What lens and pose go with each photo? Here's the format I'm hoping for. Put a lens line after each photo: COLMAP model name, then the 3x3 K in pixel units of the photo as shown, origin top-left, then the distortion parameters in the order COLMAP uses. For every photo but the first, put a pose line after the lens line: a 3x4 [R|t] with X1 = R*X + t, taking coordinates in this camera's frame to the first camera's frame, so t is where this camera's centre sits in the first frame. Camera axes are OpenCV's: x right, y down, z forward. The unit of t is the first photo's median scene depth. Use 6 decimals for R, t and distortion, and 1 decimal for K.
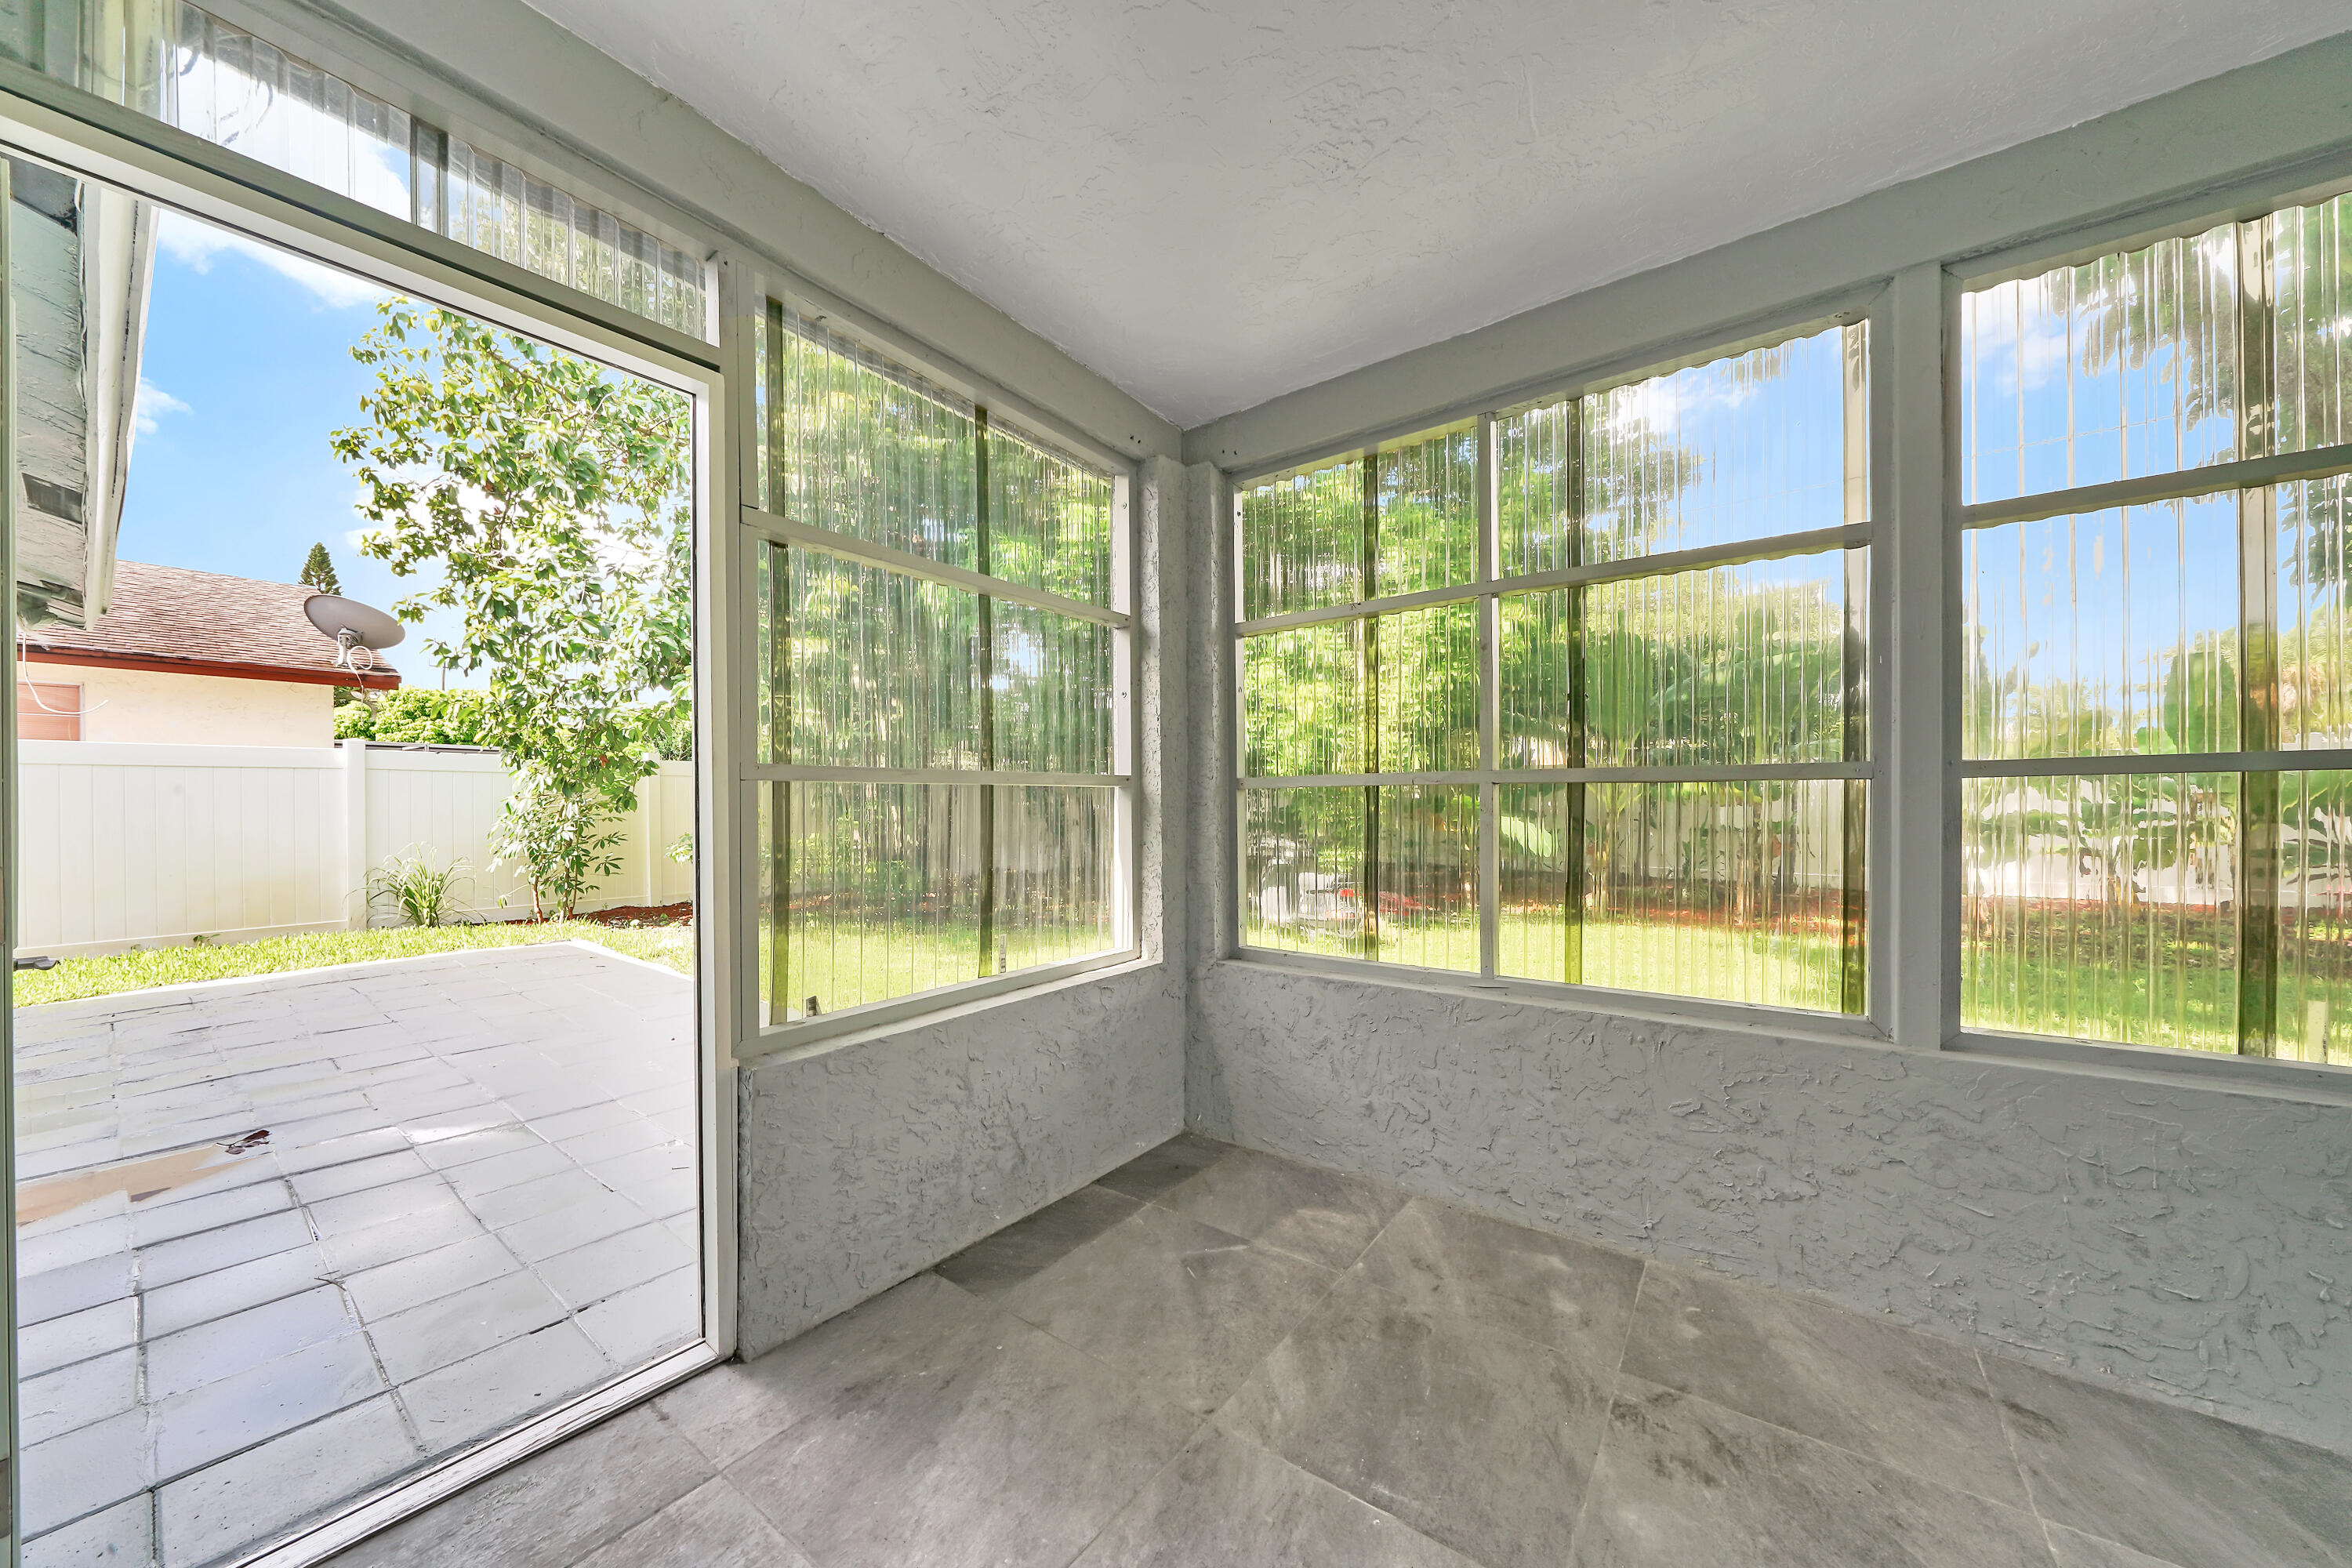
lens RADIAL K [[829.0, 0, 1157.9], [0, 829.0, 810.9], [0, 0, 1]] dist [-0.013009, 0.000057]
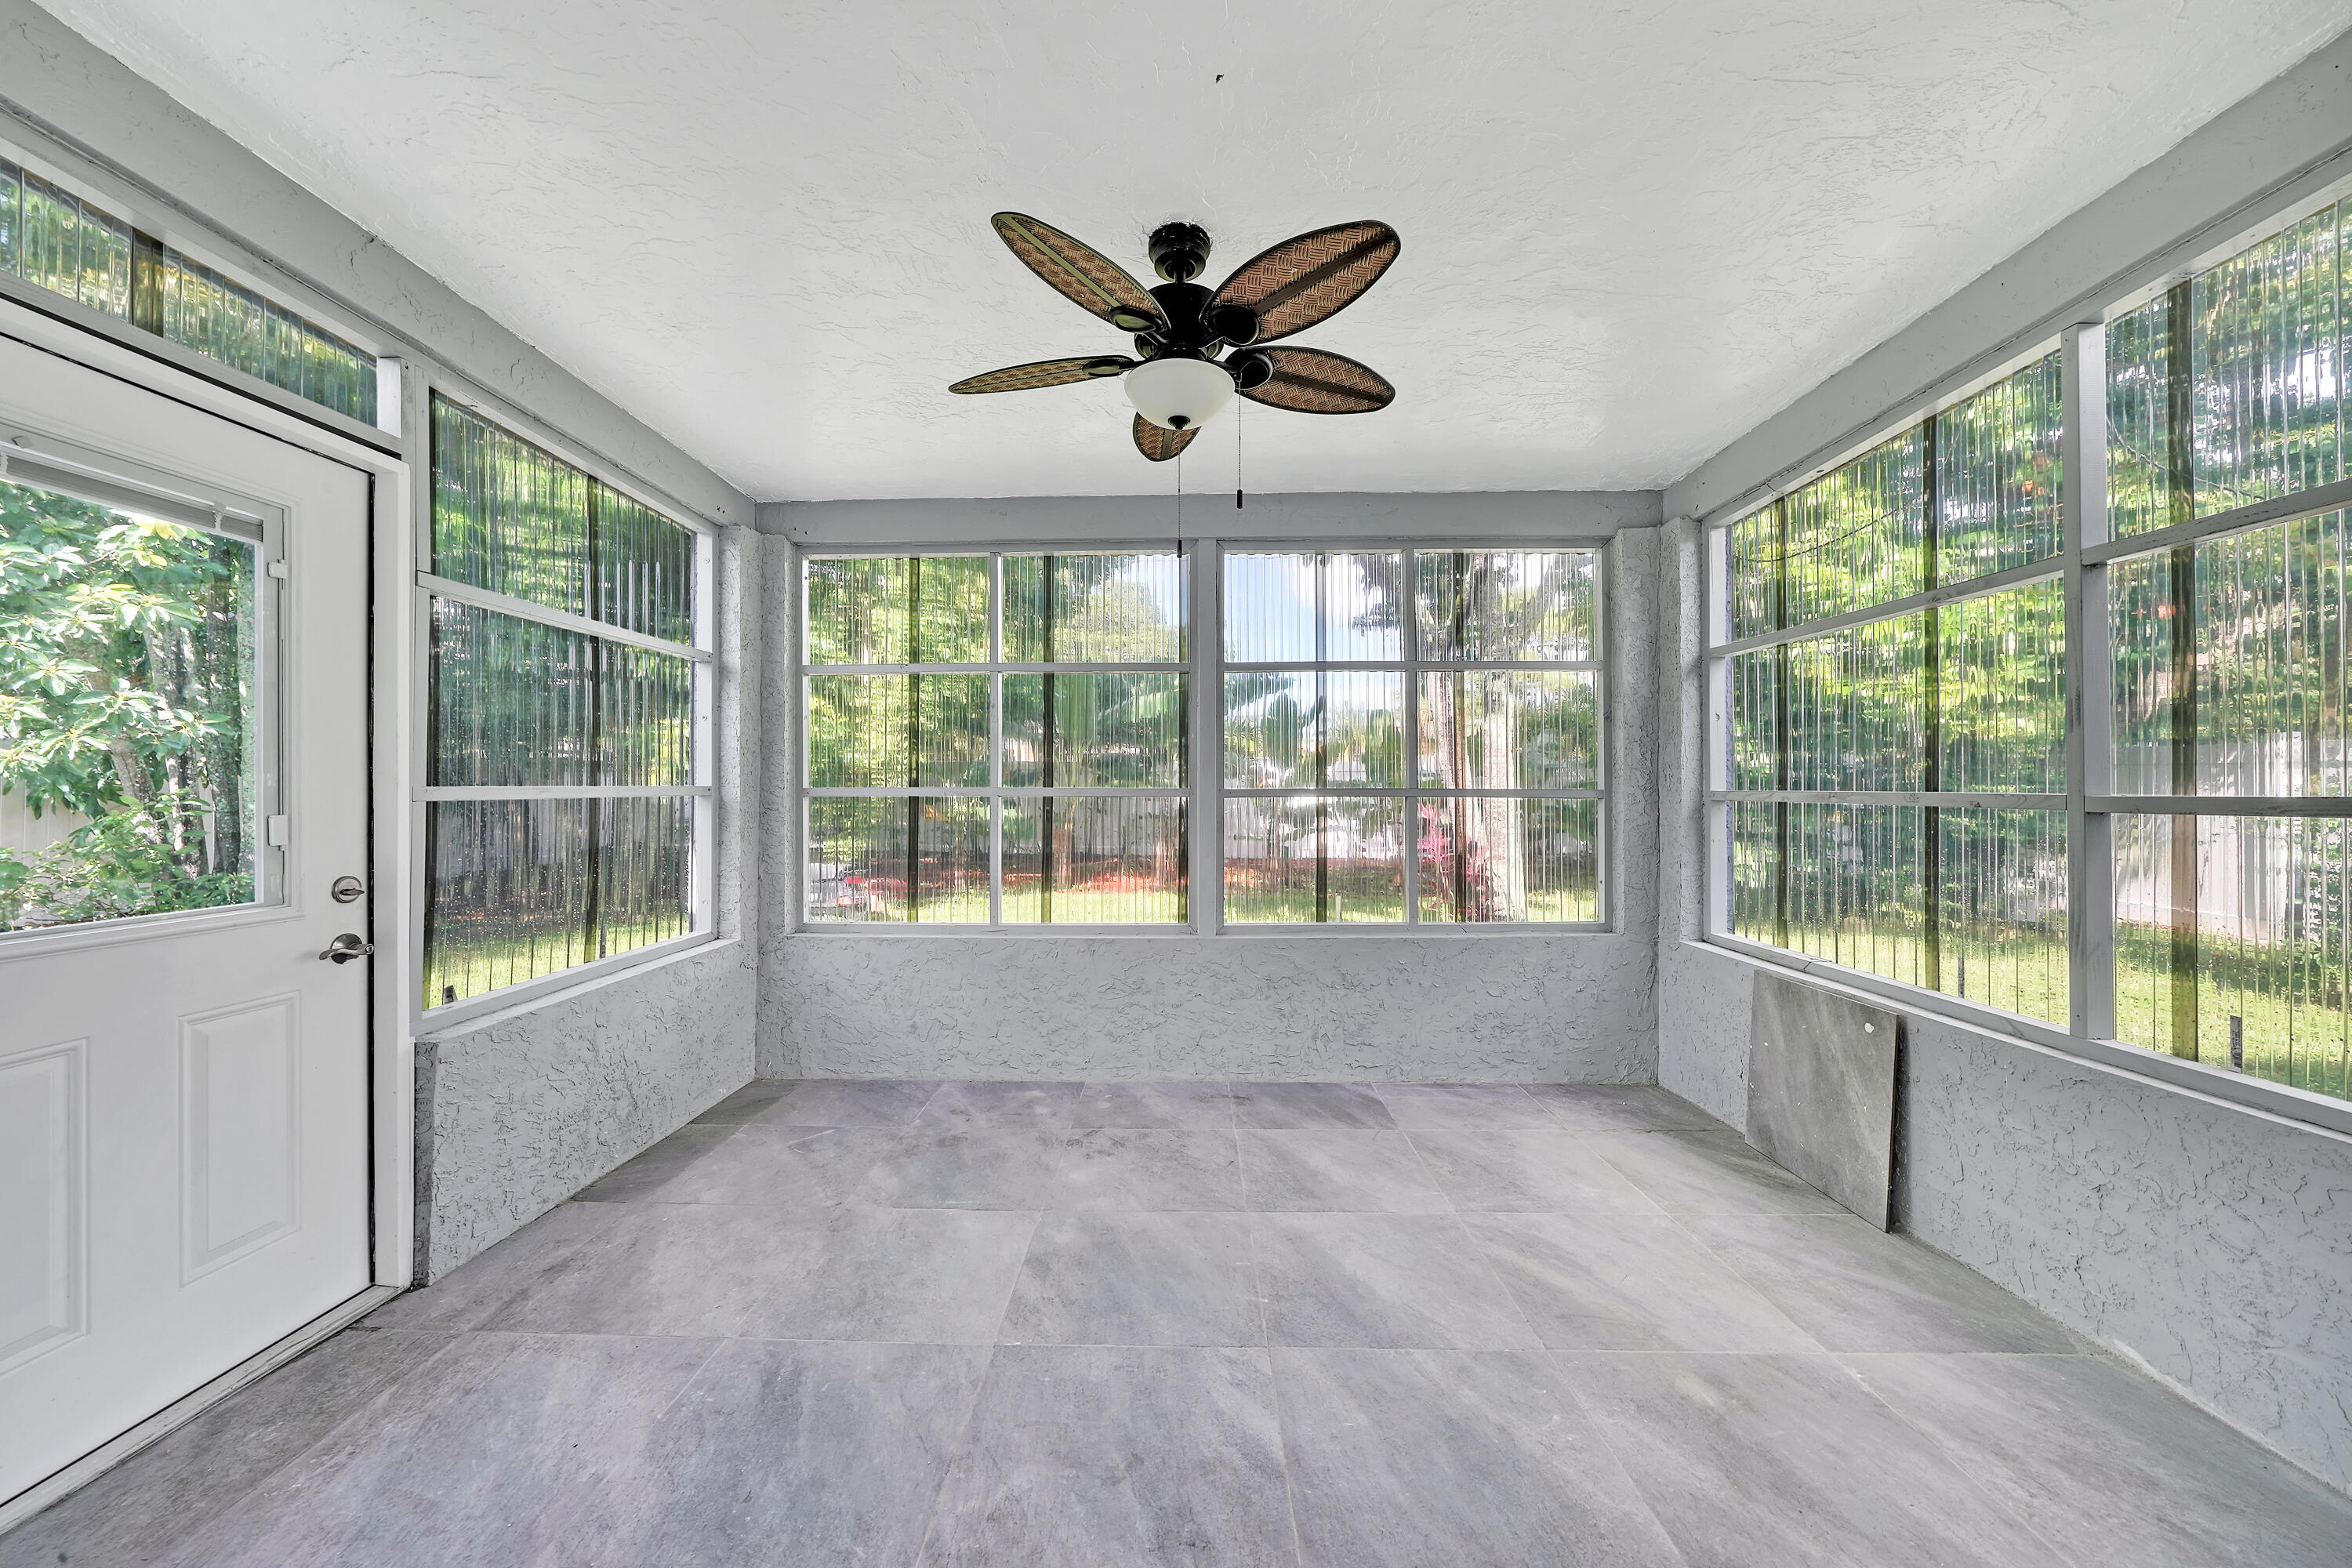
lens RADIAL K [[860.0, 0, 1176.0], [0, 860.0, 784.0], [0, 0, 1]] dist [-0.000599, 0.000119]
pose [[0.814394, 0.007643, 0.580262, -0.279692], [0.000127, 0.999911, -0.013349, -0.039028], [-0.580313, 0.010945, 0.814320, -0.543287]]
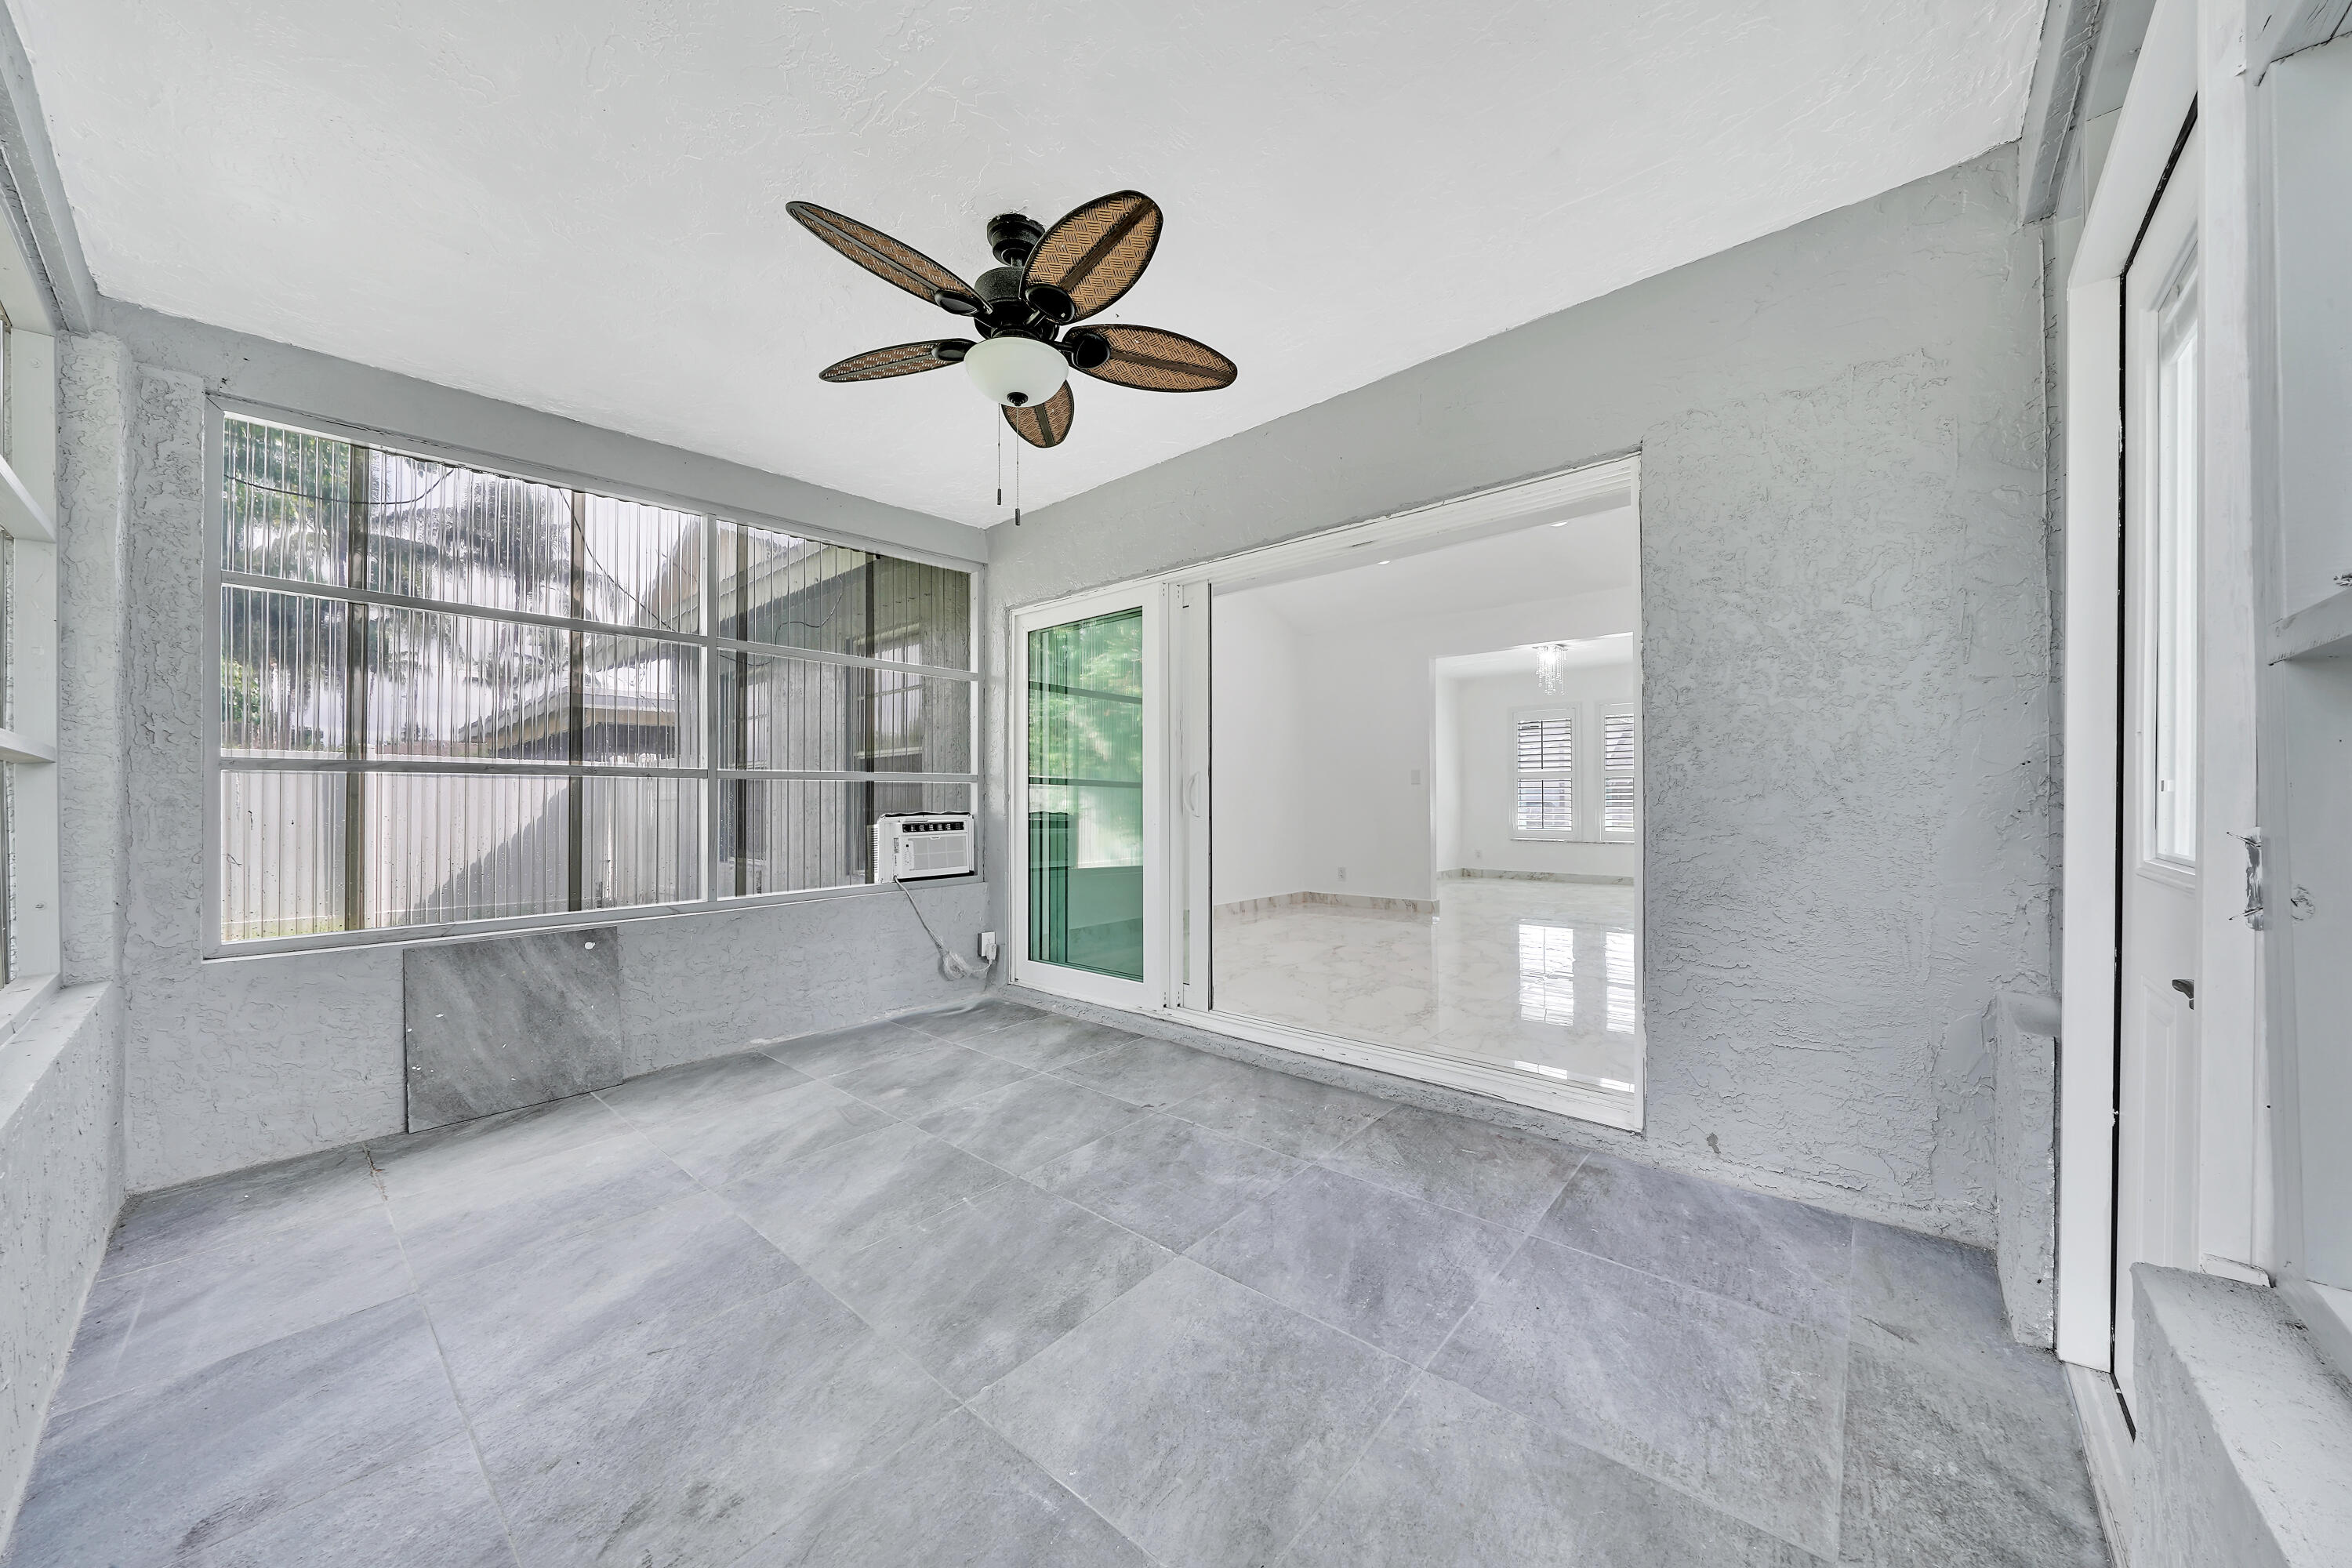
lens RADIAL K [[817.6, 0, 1168.1], [0, 817.6, 803.5], [0, 0, 1]] dist [-0.003215, 0.000074]
pose [[-0.997820, 0.012629, 0.064782, 0.047226], [0.013373, 0.999849, 0.011070, 0.022761], [-0.064633, 0.011912, -0.997838, 1.252841]]
